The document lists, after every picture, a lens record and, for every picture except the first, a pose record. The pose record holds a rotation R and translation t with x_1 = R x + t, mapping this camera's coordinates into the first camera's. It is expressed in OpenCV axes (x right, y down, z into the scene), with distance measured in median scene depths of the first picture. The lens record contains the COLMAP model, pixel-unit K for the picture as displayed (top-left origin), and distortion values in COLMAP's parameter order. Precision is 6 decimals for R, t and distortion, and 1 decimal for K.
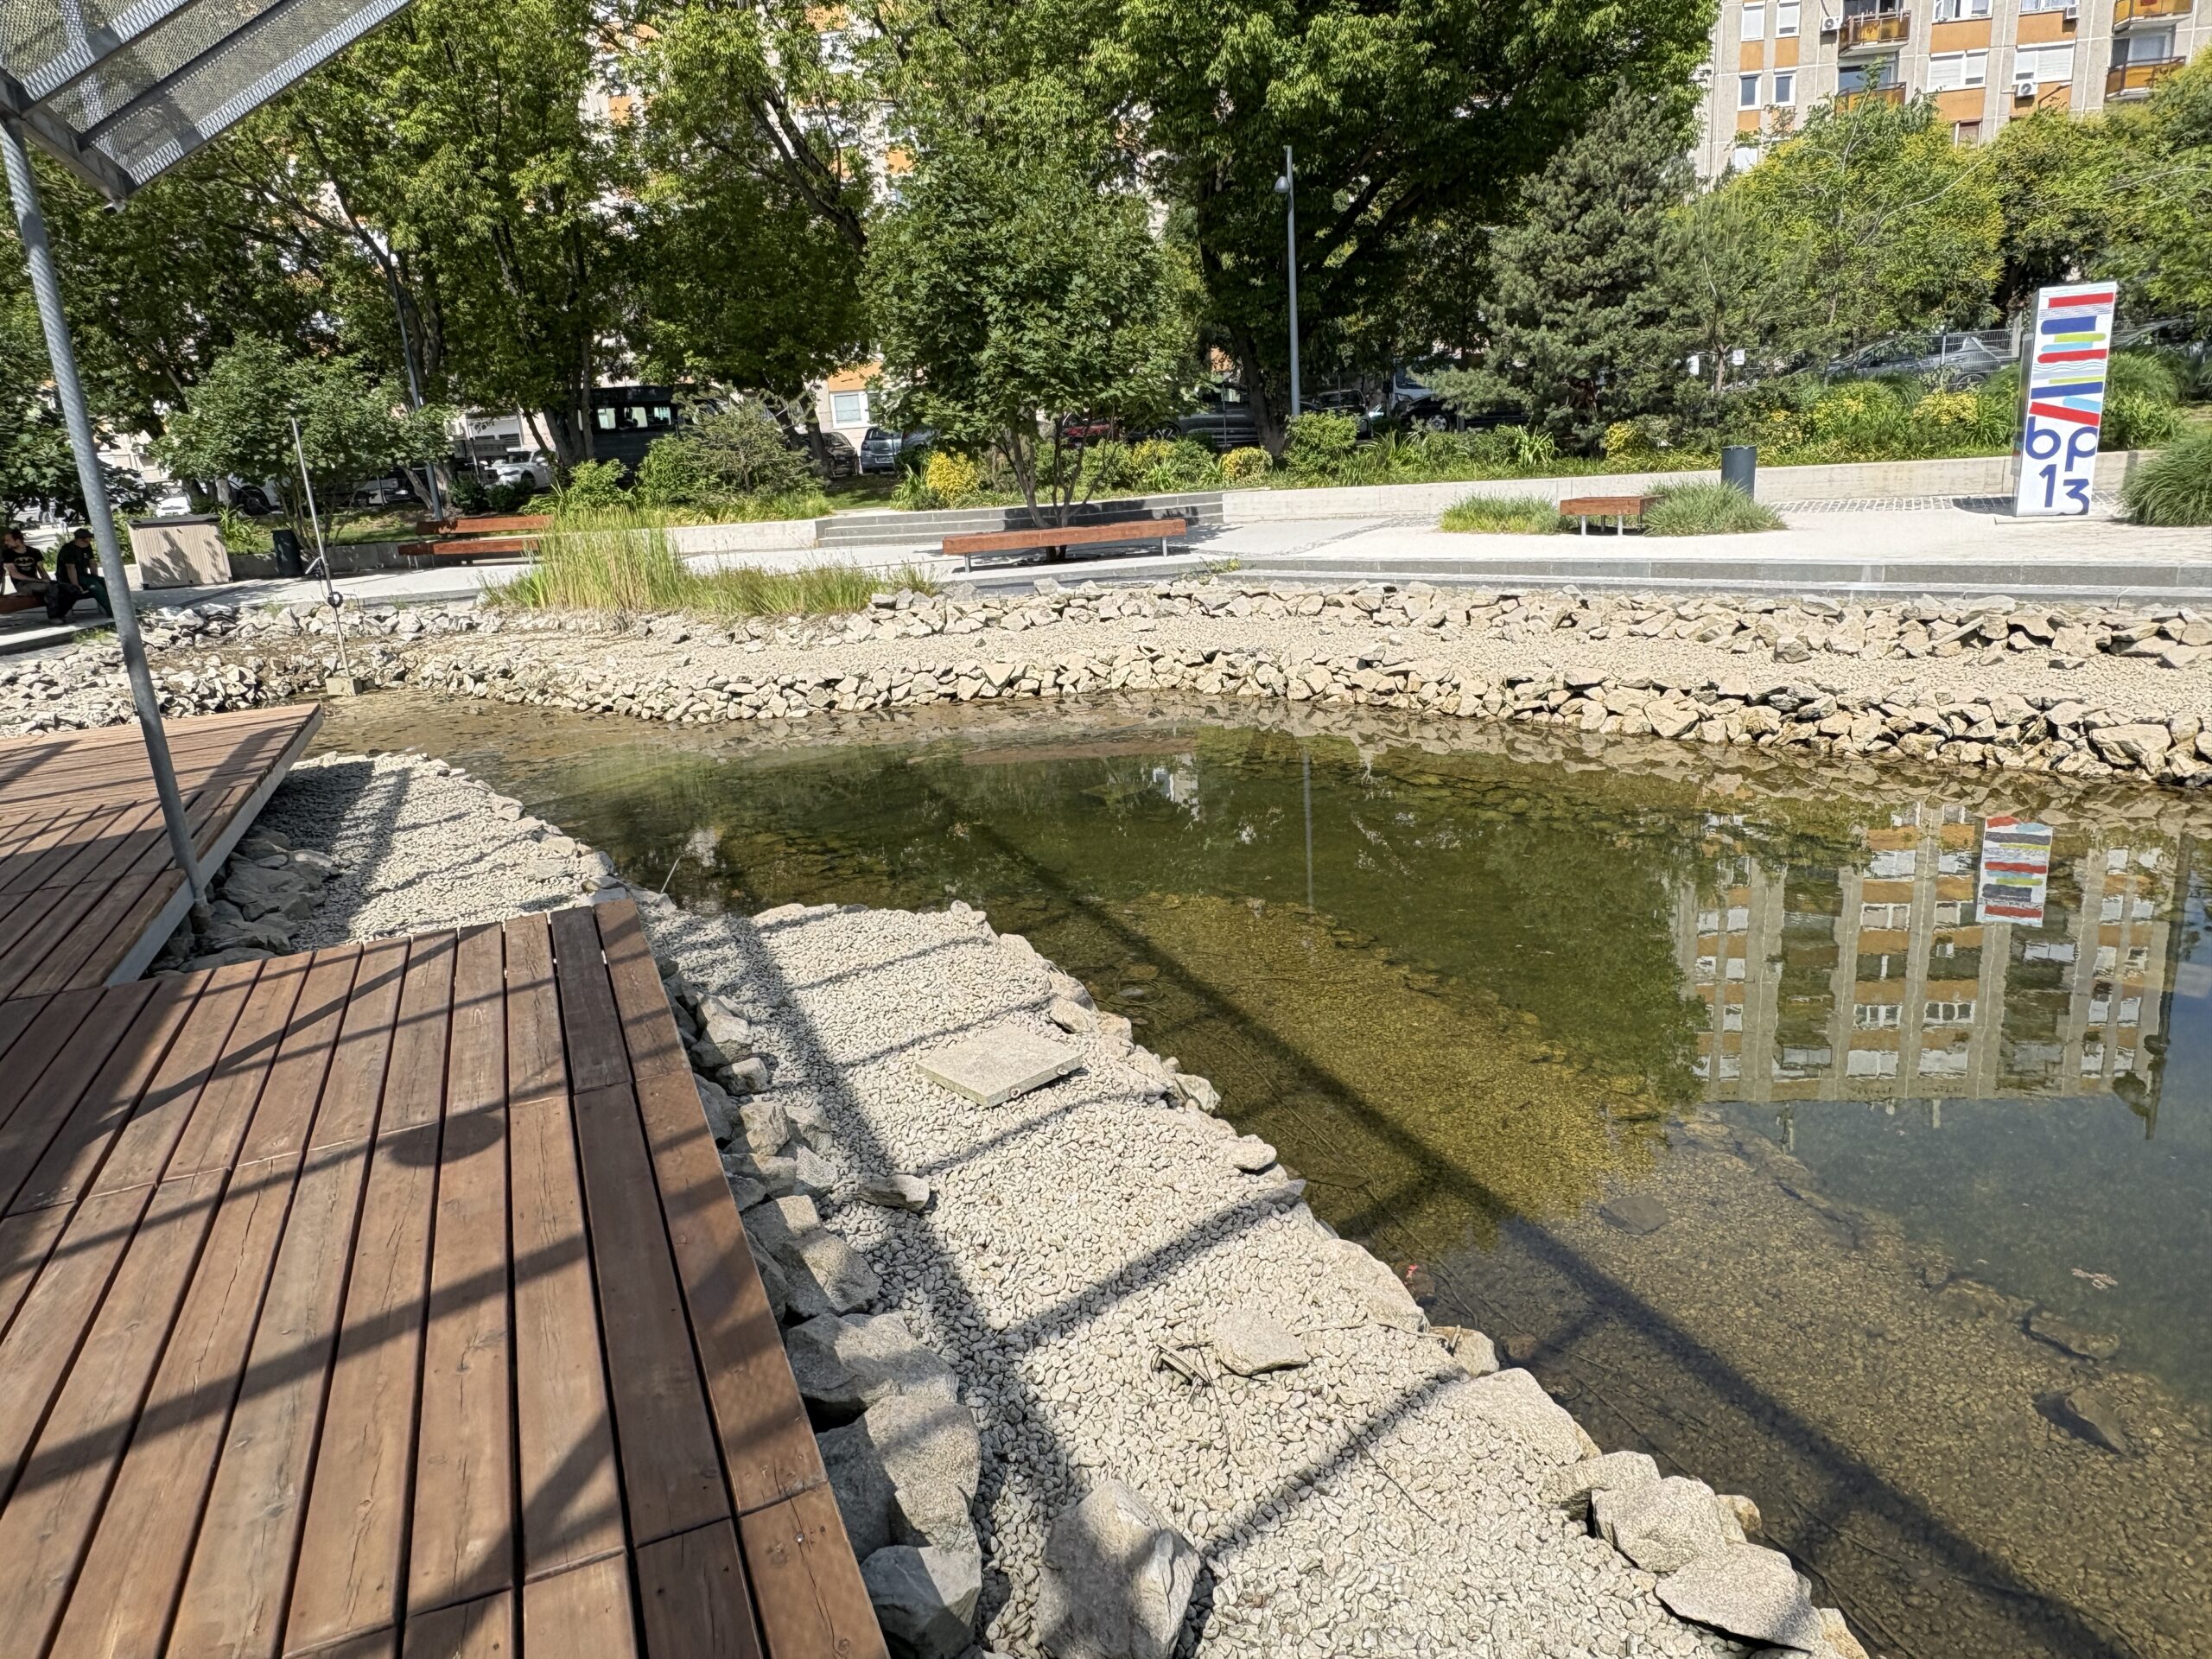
lens RADIAL K [[1427.4, 0, 1104.8], [0, 1427.4, 827.3], [0, 0, 1]] dist [-0.008925, -0.000180]
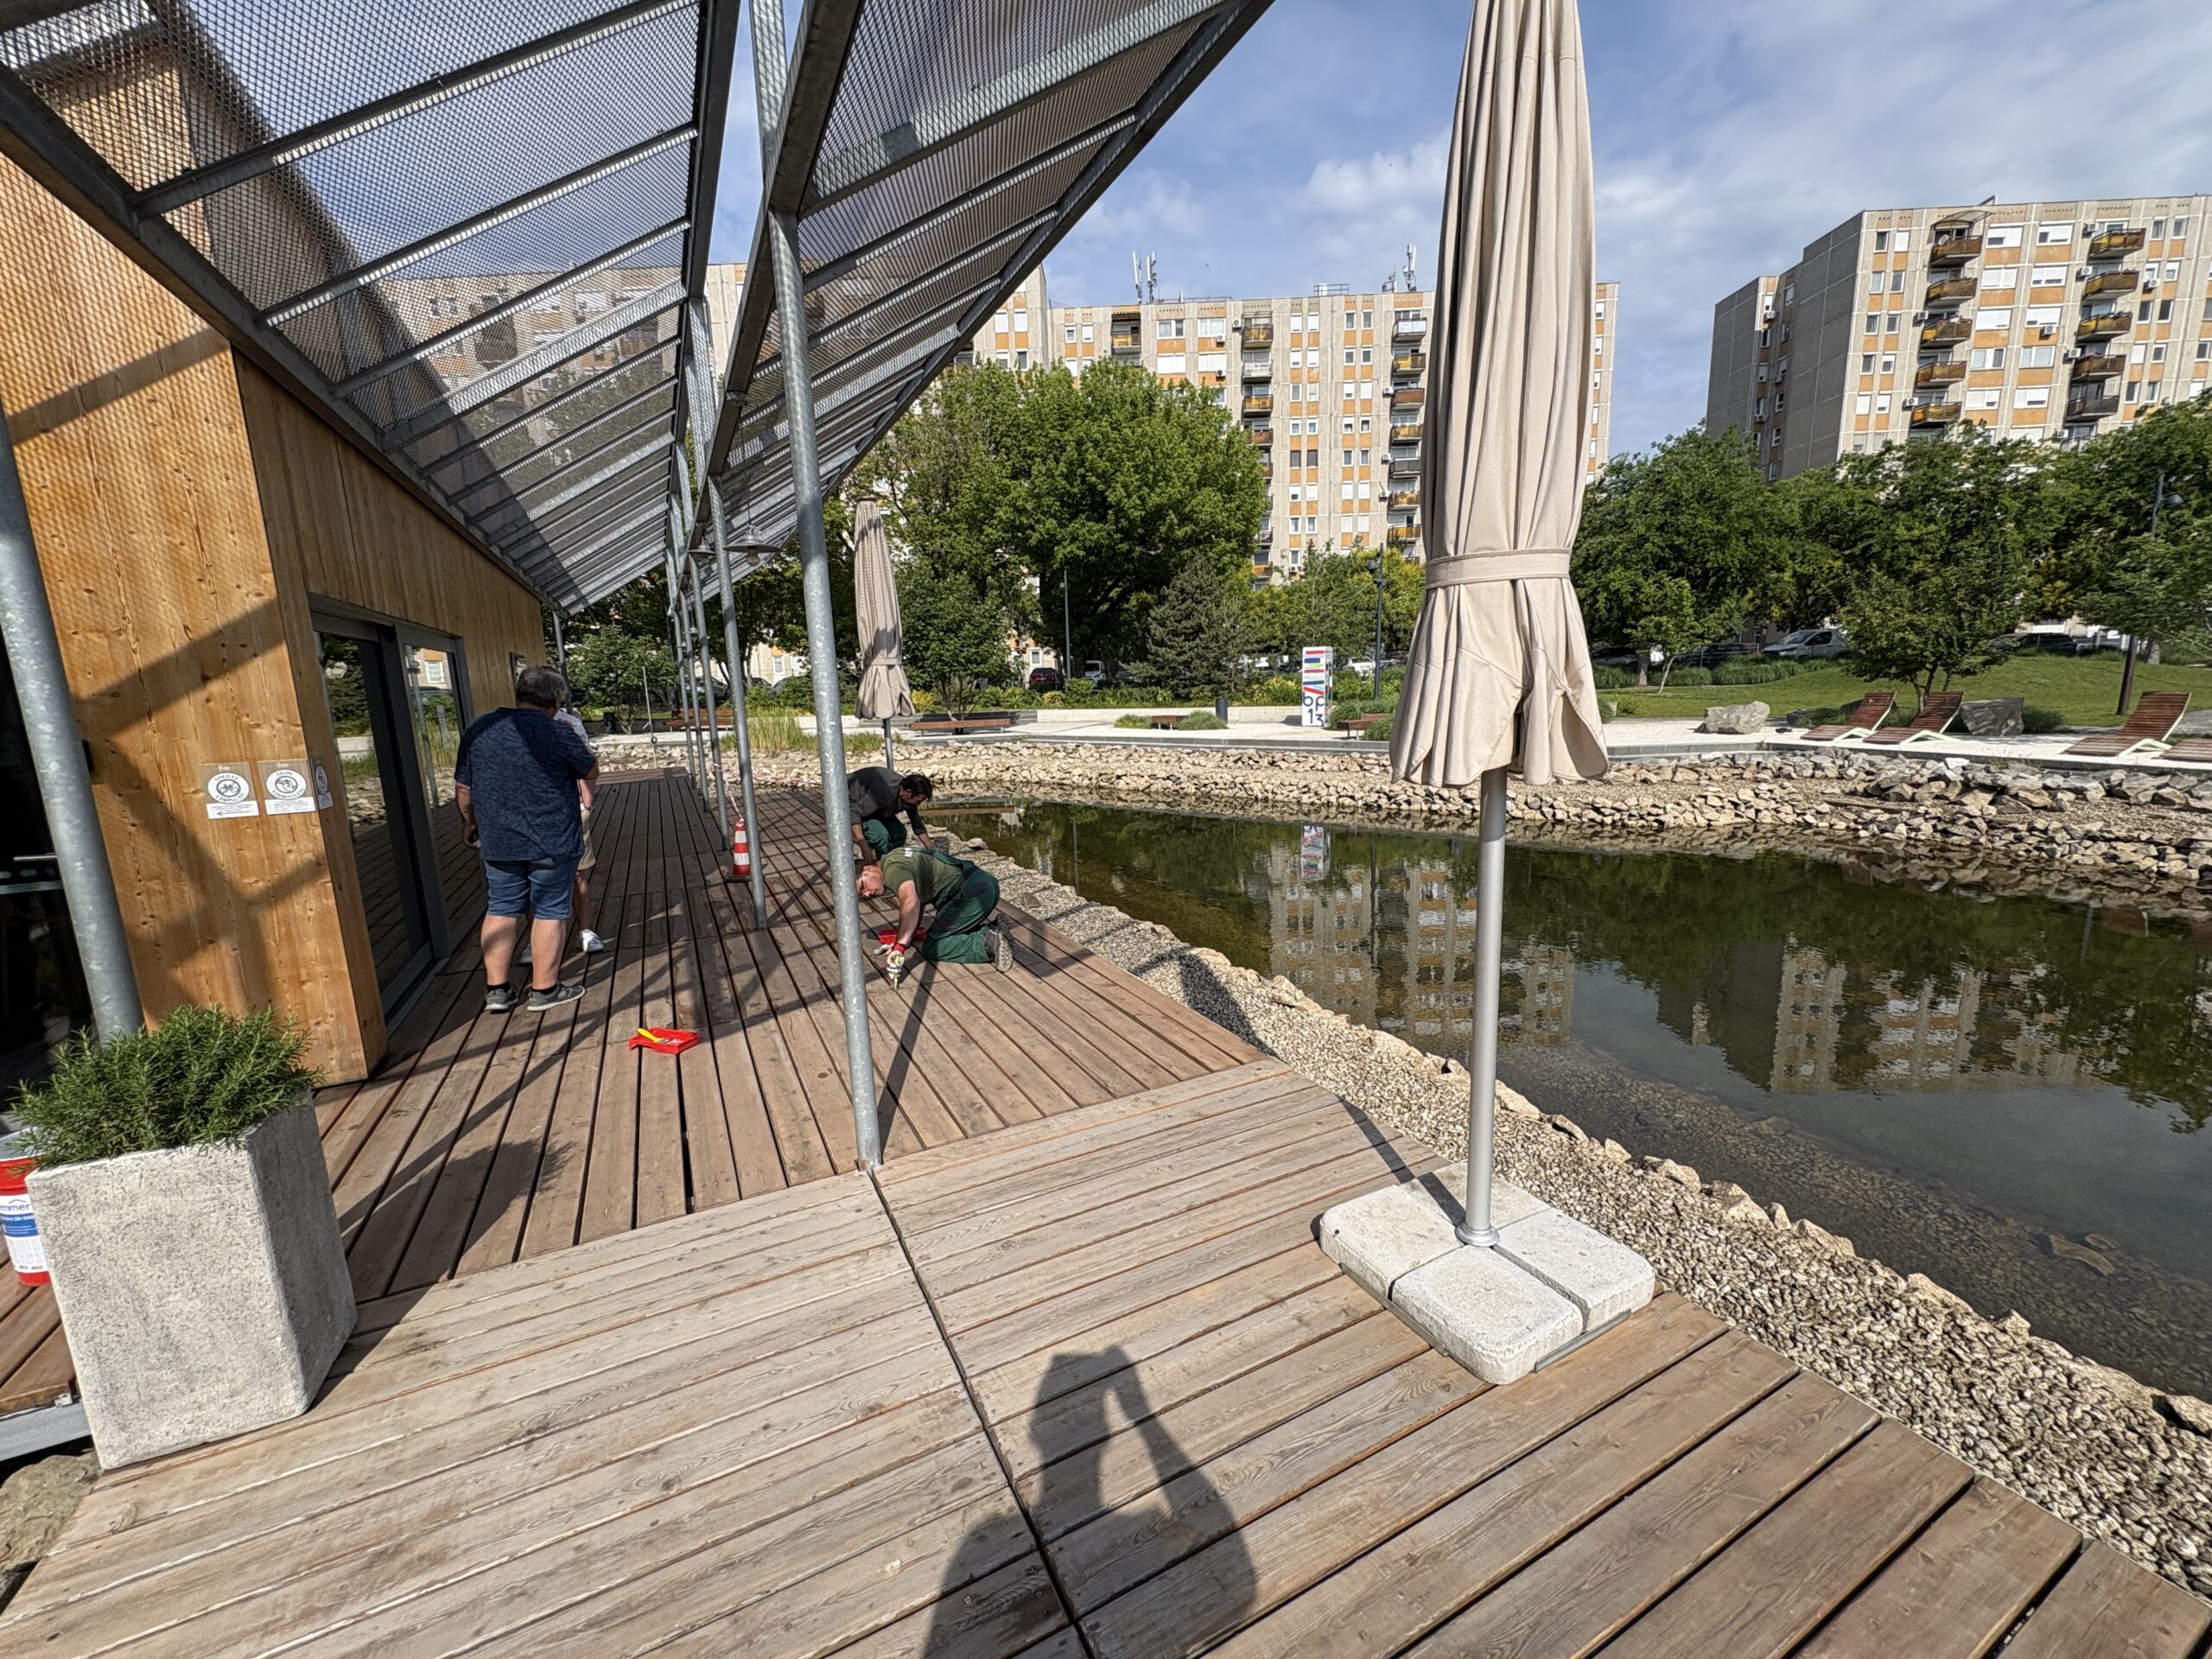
lens RADIAL K [[880.3, 0, 1111.3], [0, 880.3, 827.0], [0, 0, 1]] dist [0.002443, -0.000102]
pose [[0.995835, 0.024446, 0.087838, 0.104418], [-0.015442, 0.994690, -0.101753, 0.130703], [-0.089859, 0.099973, 0.990924, -0.541158]]
